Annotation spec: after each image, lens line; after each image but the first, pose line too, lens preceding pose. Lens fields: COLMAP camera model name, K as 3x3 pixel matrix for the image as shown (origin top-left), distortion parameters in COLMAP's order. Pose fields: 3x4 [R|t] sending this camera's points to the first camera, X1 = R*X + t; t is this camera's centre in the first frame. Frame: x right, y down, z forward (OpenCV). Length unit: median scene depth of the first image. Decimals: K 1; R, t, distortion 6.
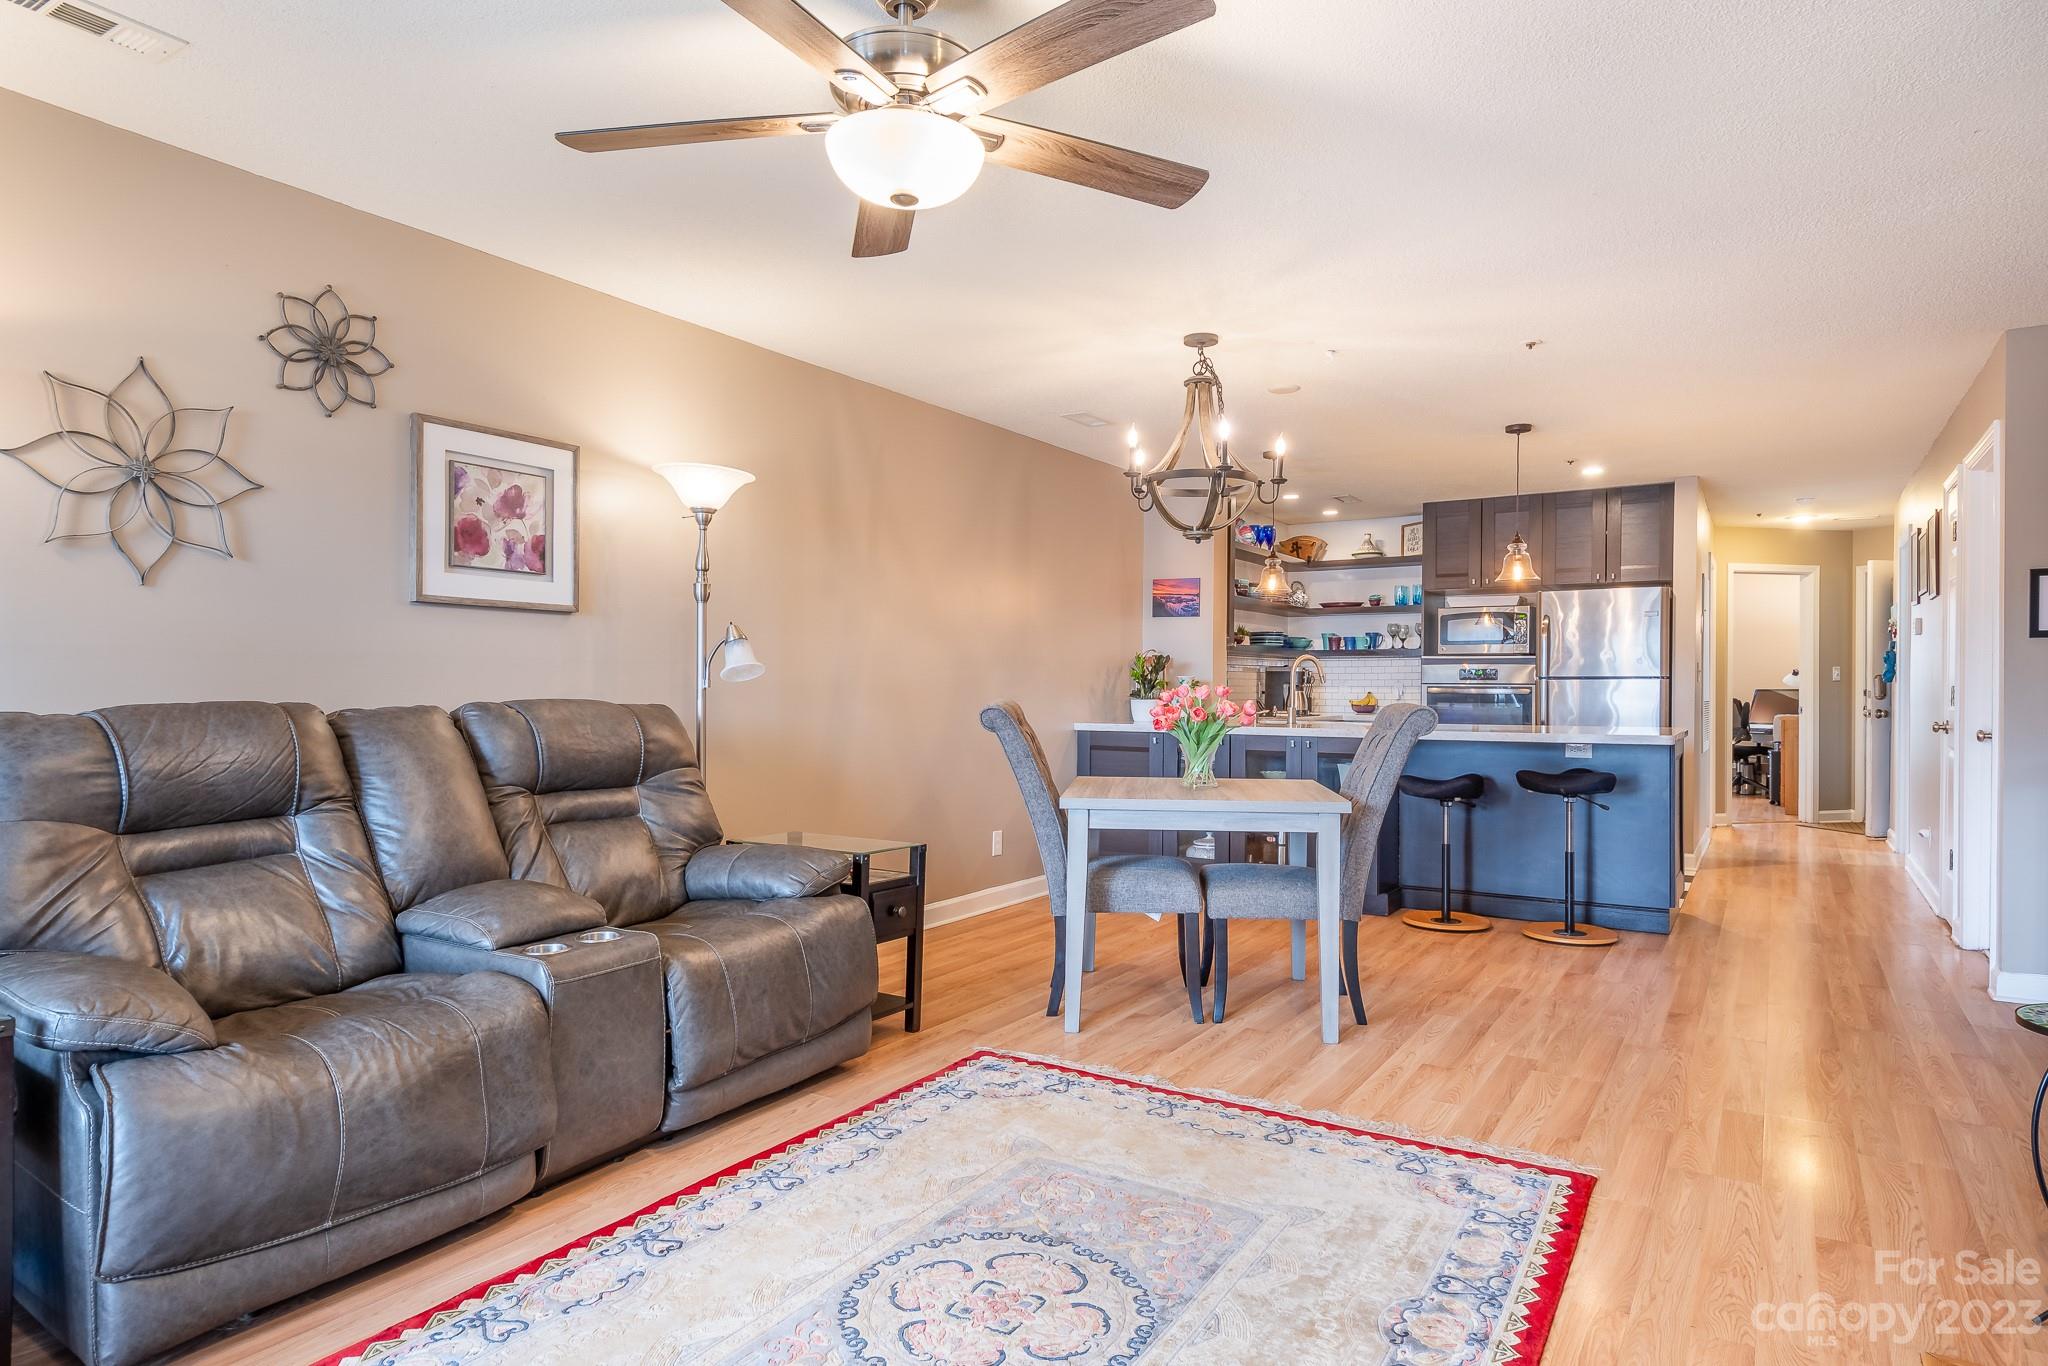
lens RADIAL K [[1158.5, 0, 1020.5], [0, 1158.5, 690.8], [0, 0, 1]] dist [0.003571, 0.000124]
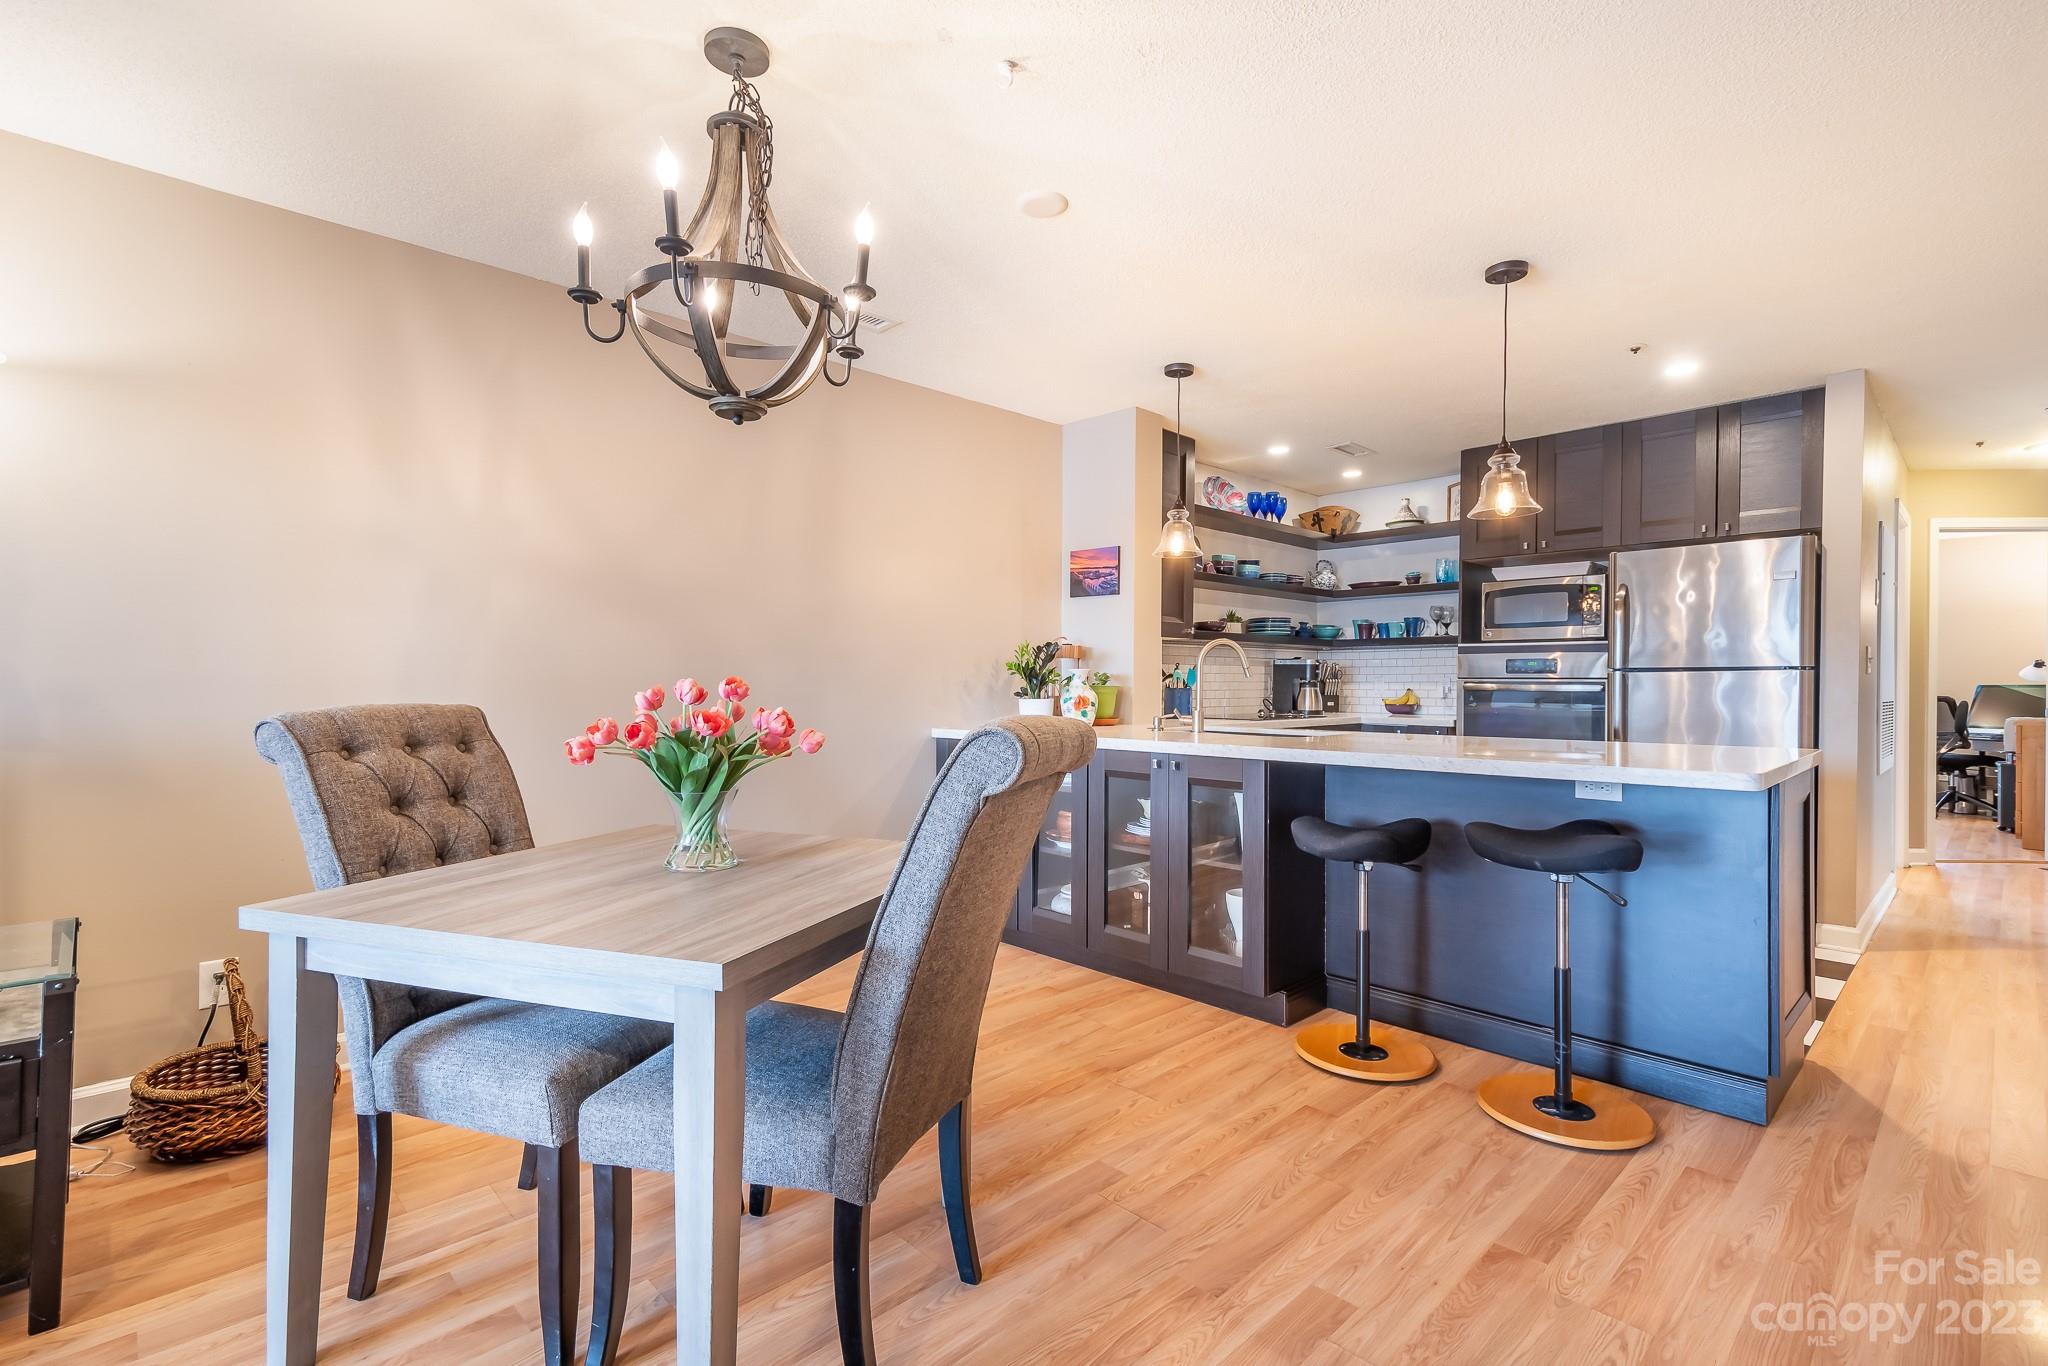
lens RADIAL K [[922.7, 0, 1037.0], [0, 922.7, 690.2], [0, 0, 1]] dist [0.011004, -0.000475]
pose [[0.973789, -0.000863, -0.227452, 0.209661], [0.001537, 0.999995, 0.002787, -0.000311], [0.227448, -0.003064, 0.973785, 0.318995]]
